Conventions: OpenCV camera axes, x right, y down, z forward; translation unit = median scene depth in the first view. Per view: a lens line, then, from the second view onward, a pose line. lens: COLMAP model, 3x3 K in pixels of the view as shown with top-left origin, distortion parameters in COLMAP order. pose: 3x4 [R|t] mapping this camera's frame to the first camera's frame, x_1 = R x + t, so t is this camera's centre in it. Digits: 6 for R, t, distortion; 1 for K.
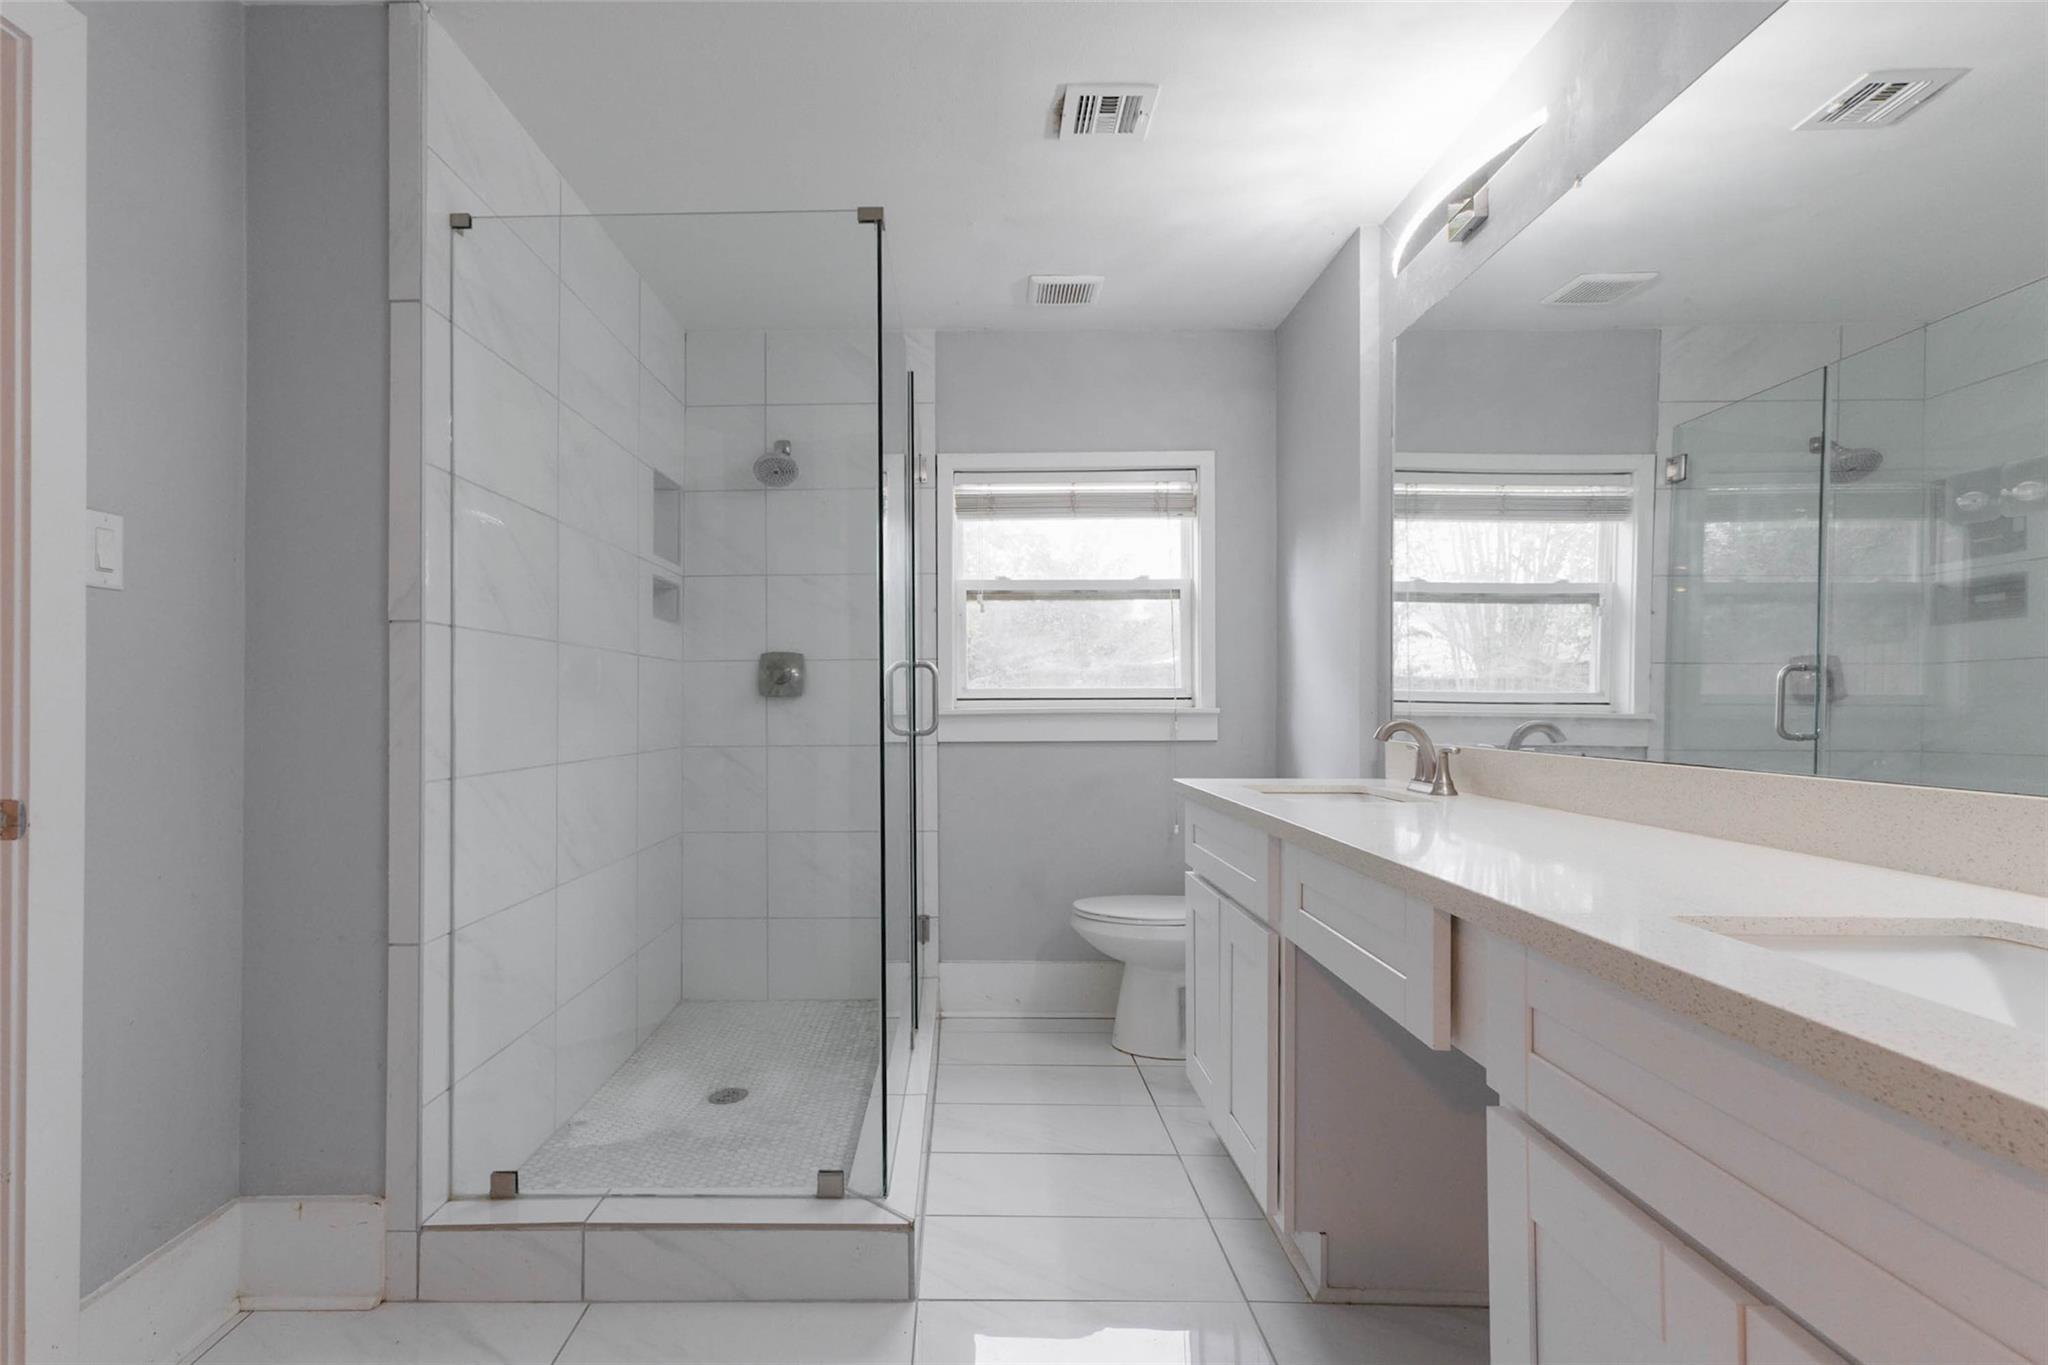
lens RADIAL K [[1045.3, 0, 976.4], [0, 1045.3, 685.1], [0, 0, 1]] dist [0.001972, -0.000926]
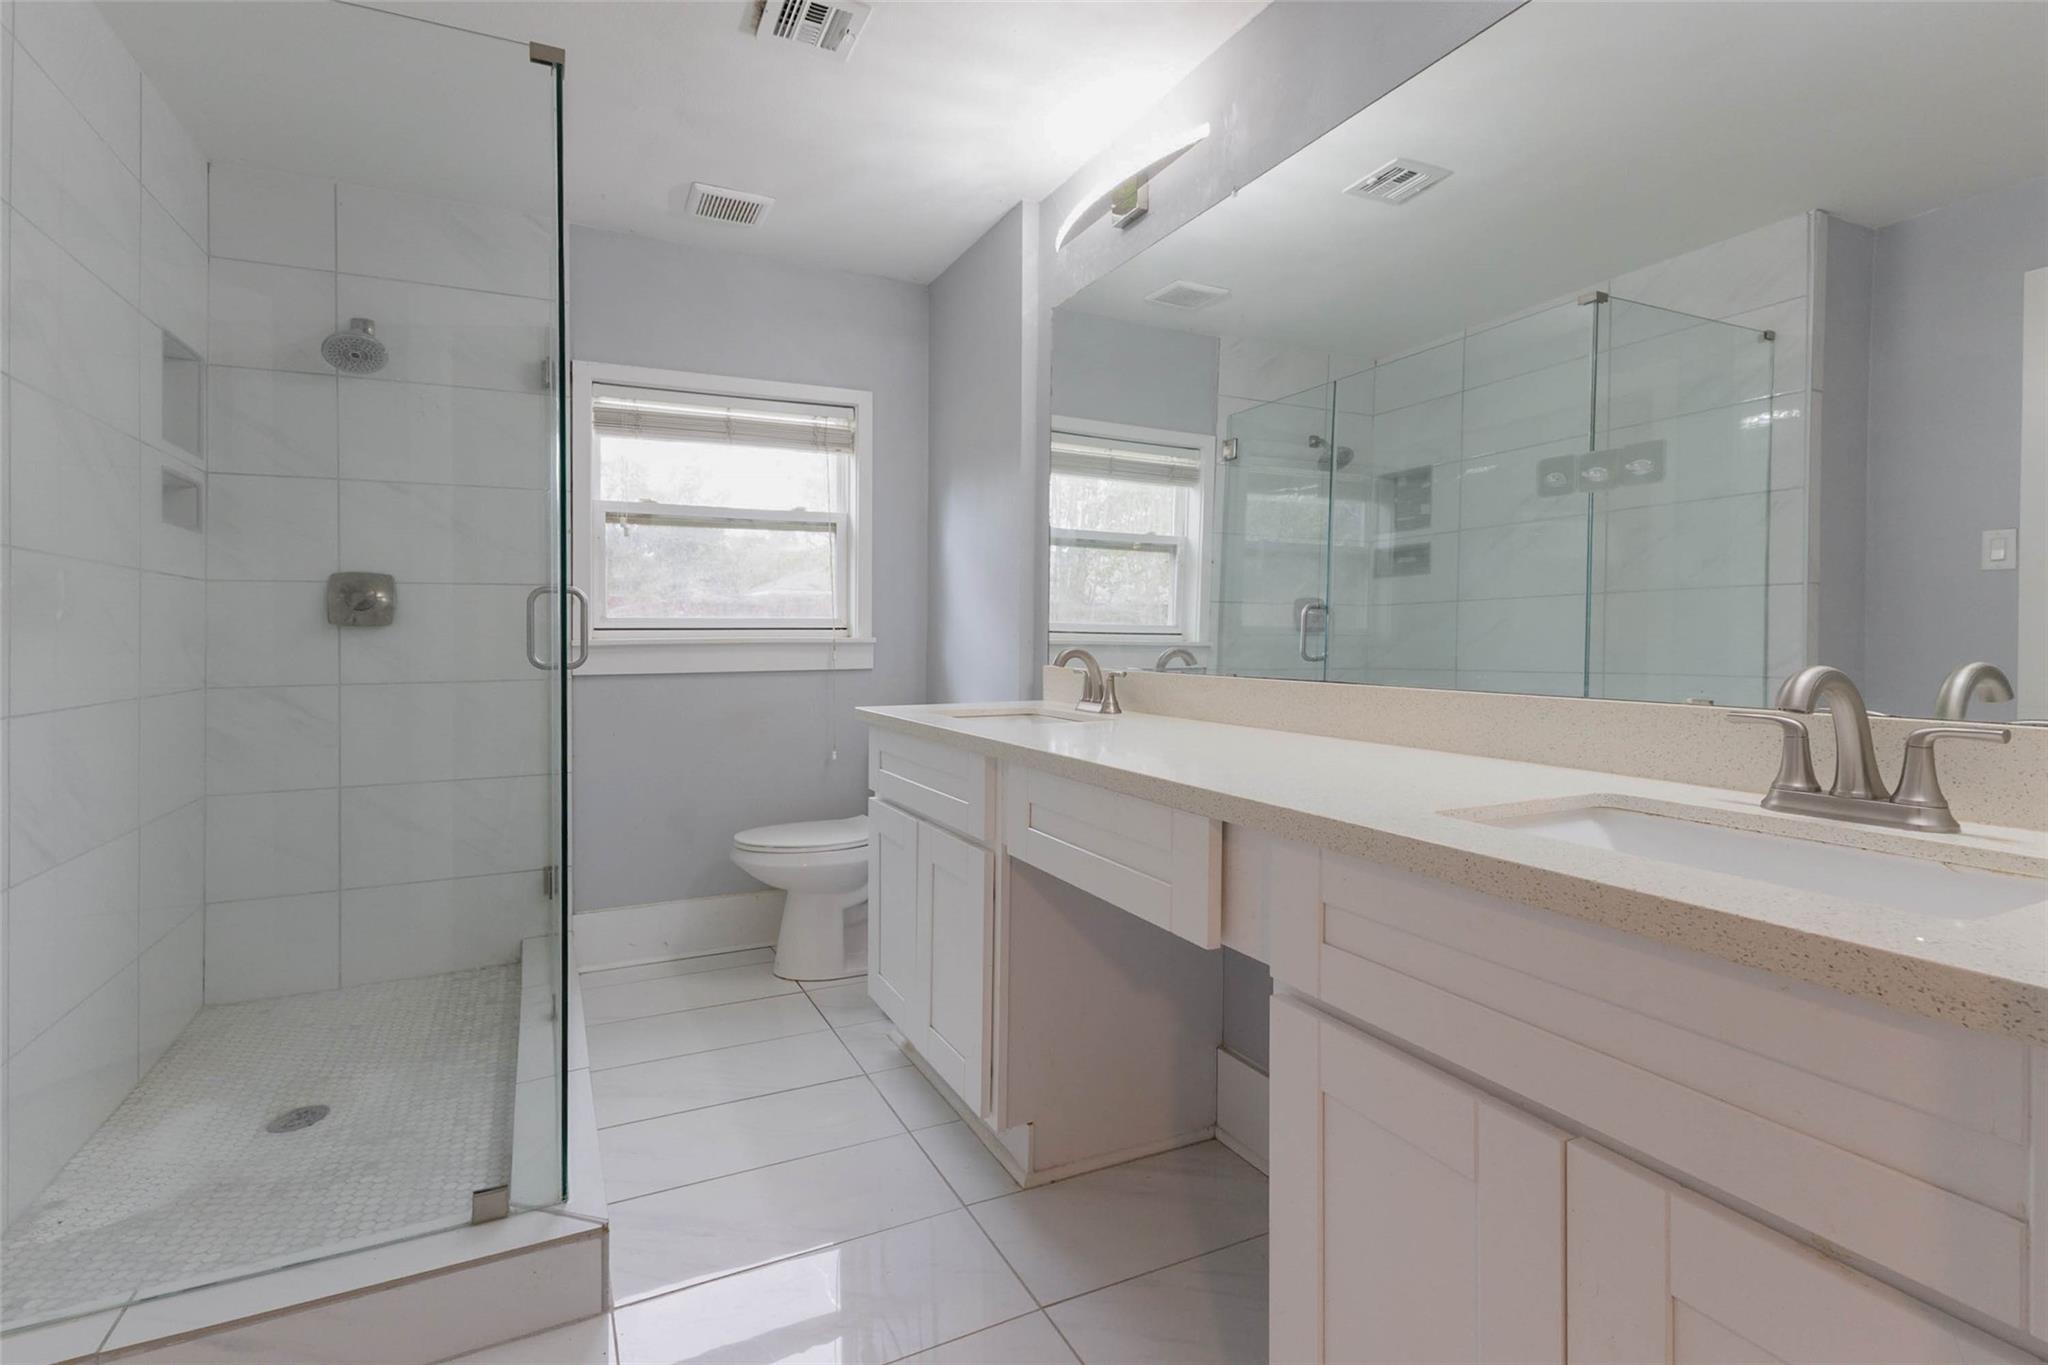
lens RADIAL K [[954.6, 0, 1051.9], [0, 954.6, 632.8], [0, 0, 1]] dist [0.005147, -0.000117]
pose [[0.885625, 0.001048, 0.464400, -0.067031], [-0.008330, 0.999872, 0.013629, 0.002699], [-0.464326, -0.015939, 0.885521, 0.079489]]
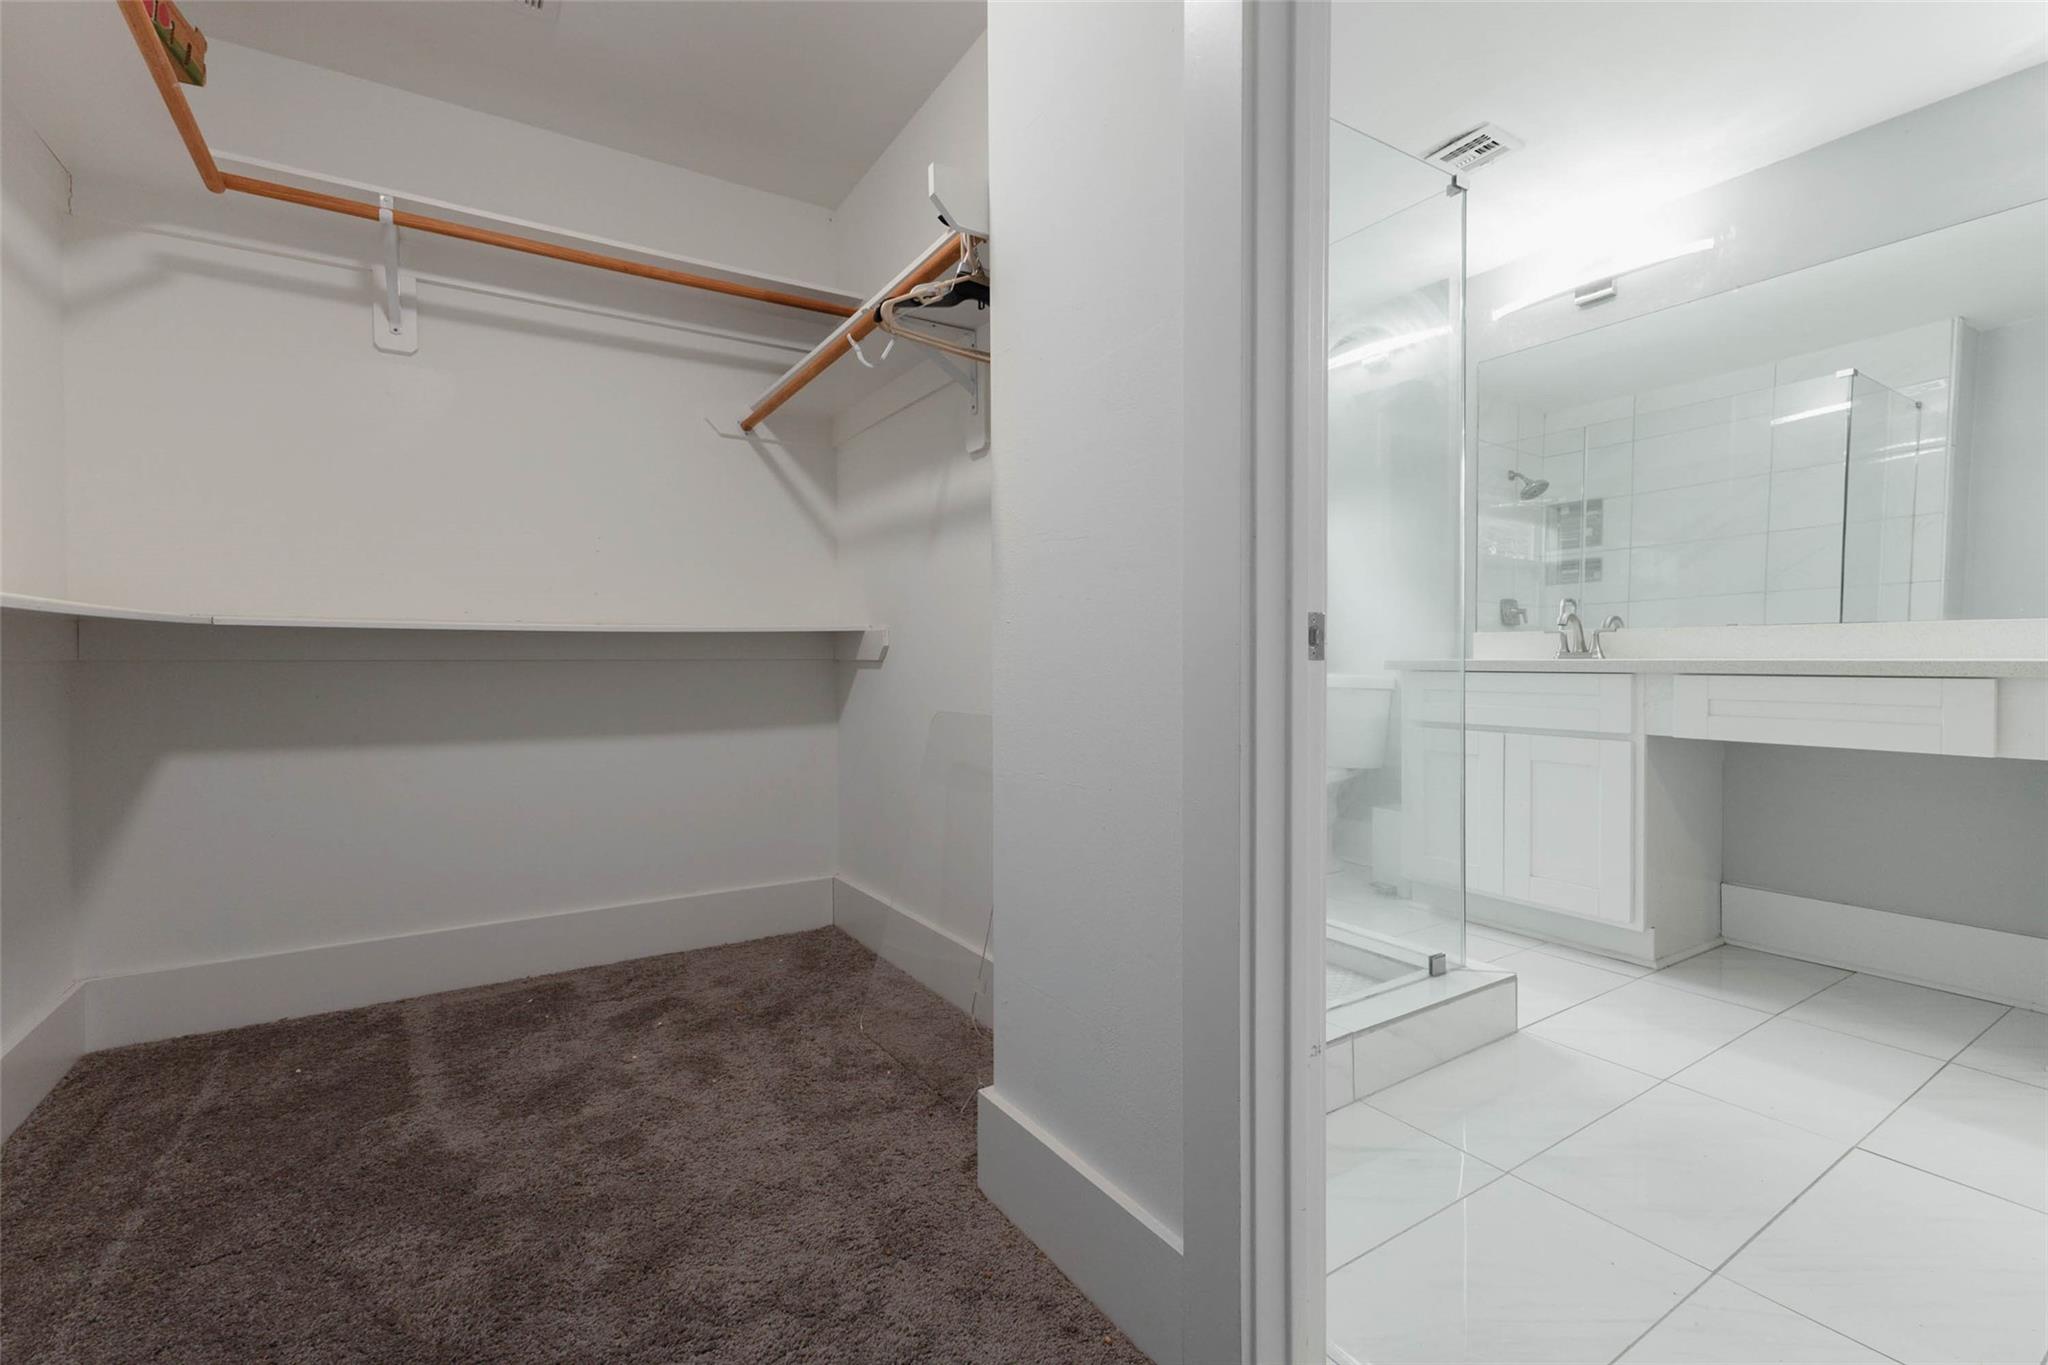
lens RADIAL K [[884.5, 0, 1020.2], [0, 884.5, 675.9], [0, 0, 1]] dist [0.000751, 0.000070]
pose [[0.824562, -0.004421, 0.565755, -0.790856], [-0.011356, 0.999639, 0.024362, 0.082714], [-0.565658, -0.026513, 0.824214, 0.297217]]
